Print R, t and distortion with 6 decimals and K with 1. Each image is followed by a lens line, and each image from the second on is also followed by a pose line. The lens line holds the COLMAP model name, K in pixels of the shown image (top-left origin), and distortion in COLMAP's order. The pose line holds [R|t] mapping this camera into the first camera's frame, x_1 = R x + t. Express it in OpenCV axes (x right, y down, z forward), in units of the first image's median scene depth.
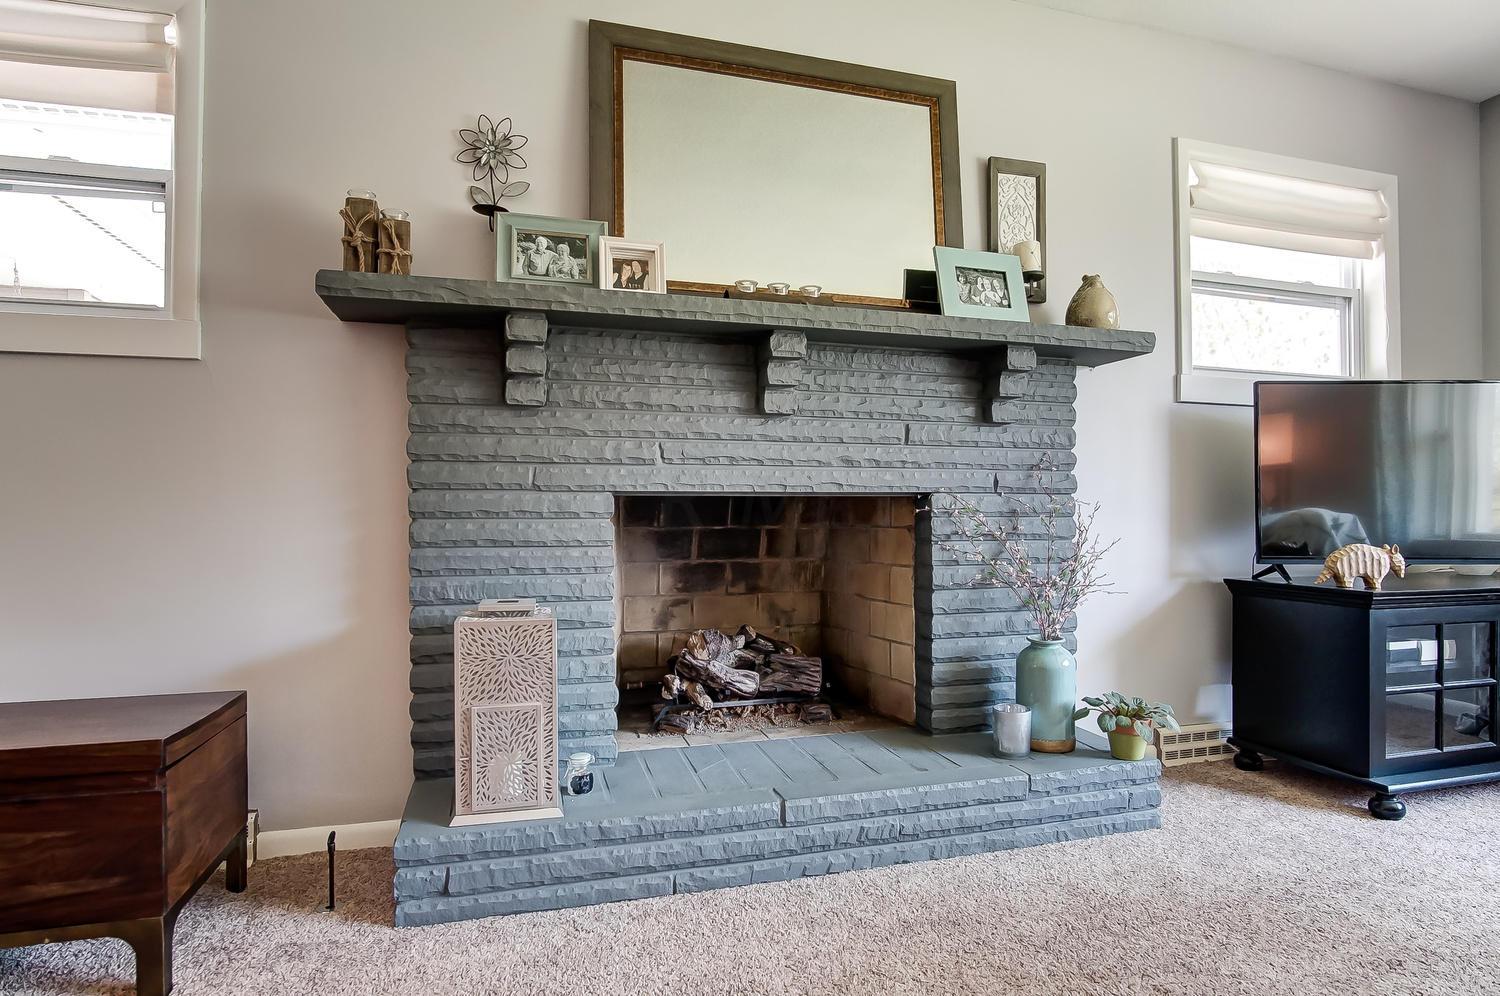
lens RADIAL K [[831.8, 0, 755.8], [0, 831.8, 508.7], [0, 0, 1]] dist [-0.018504, 0.000367]
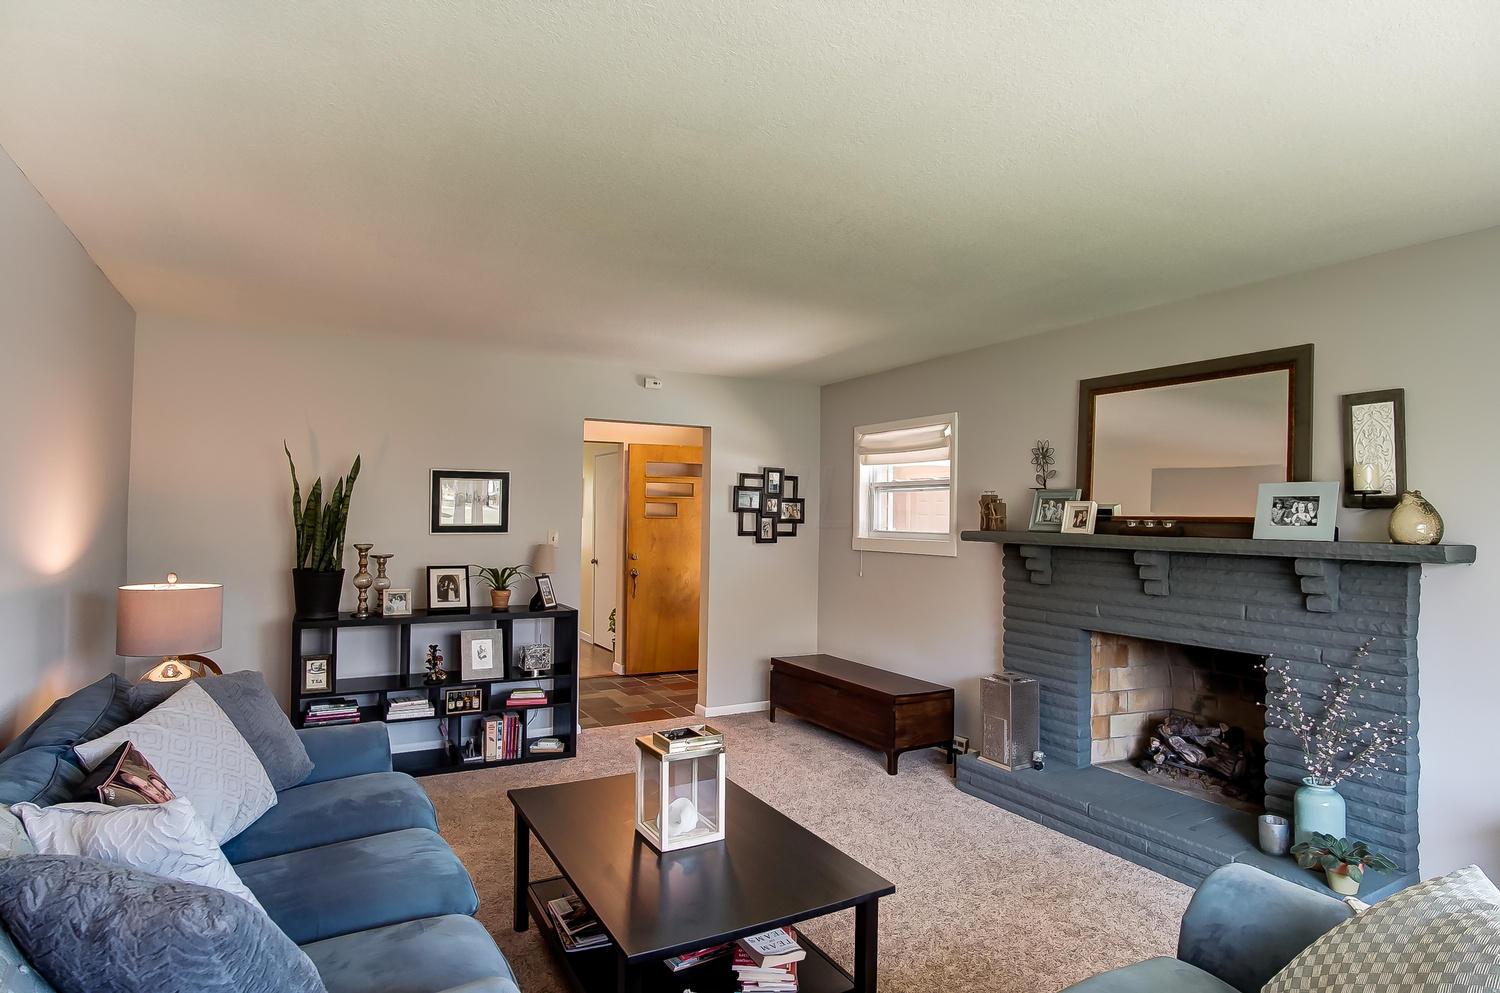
lens RADIAL K [[815.7, 0, 752.9], [0, 815.7, 499.6], [0, 0, 1]] dist [-0.002227, -0.000797]
pose [[0.231559, -0.013267, -0.972730, 1.405388], [0.003820, 0.999912, -0.012729, -0.279518], [0.972813, -0.000769, 0.231589, -0.176520]]
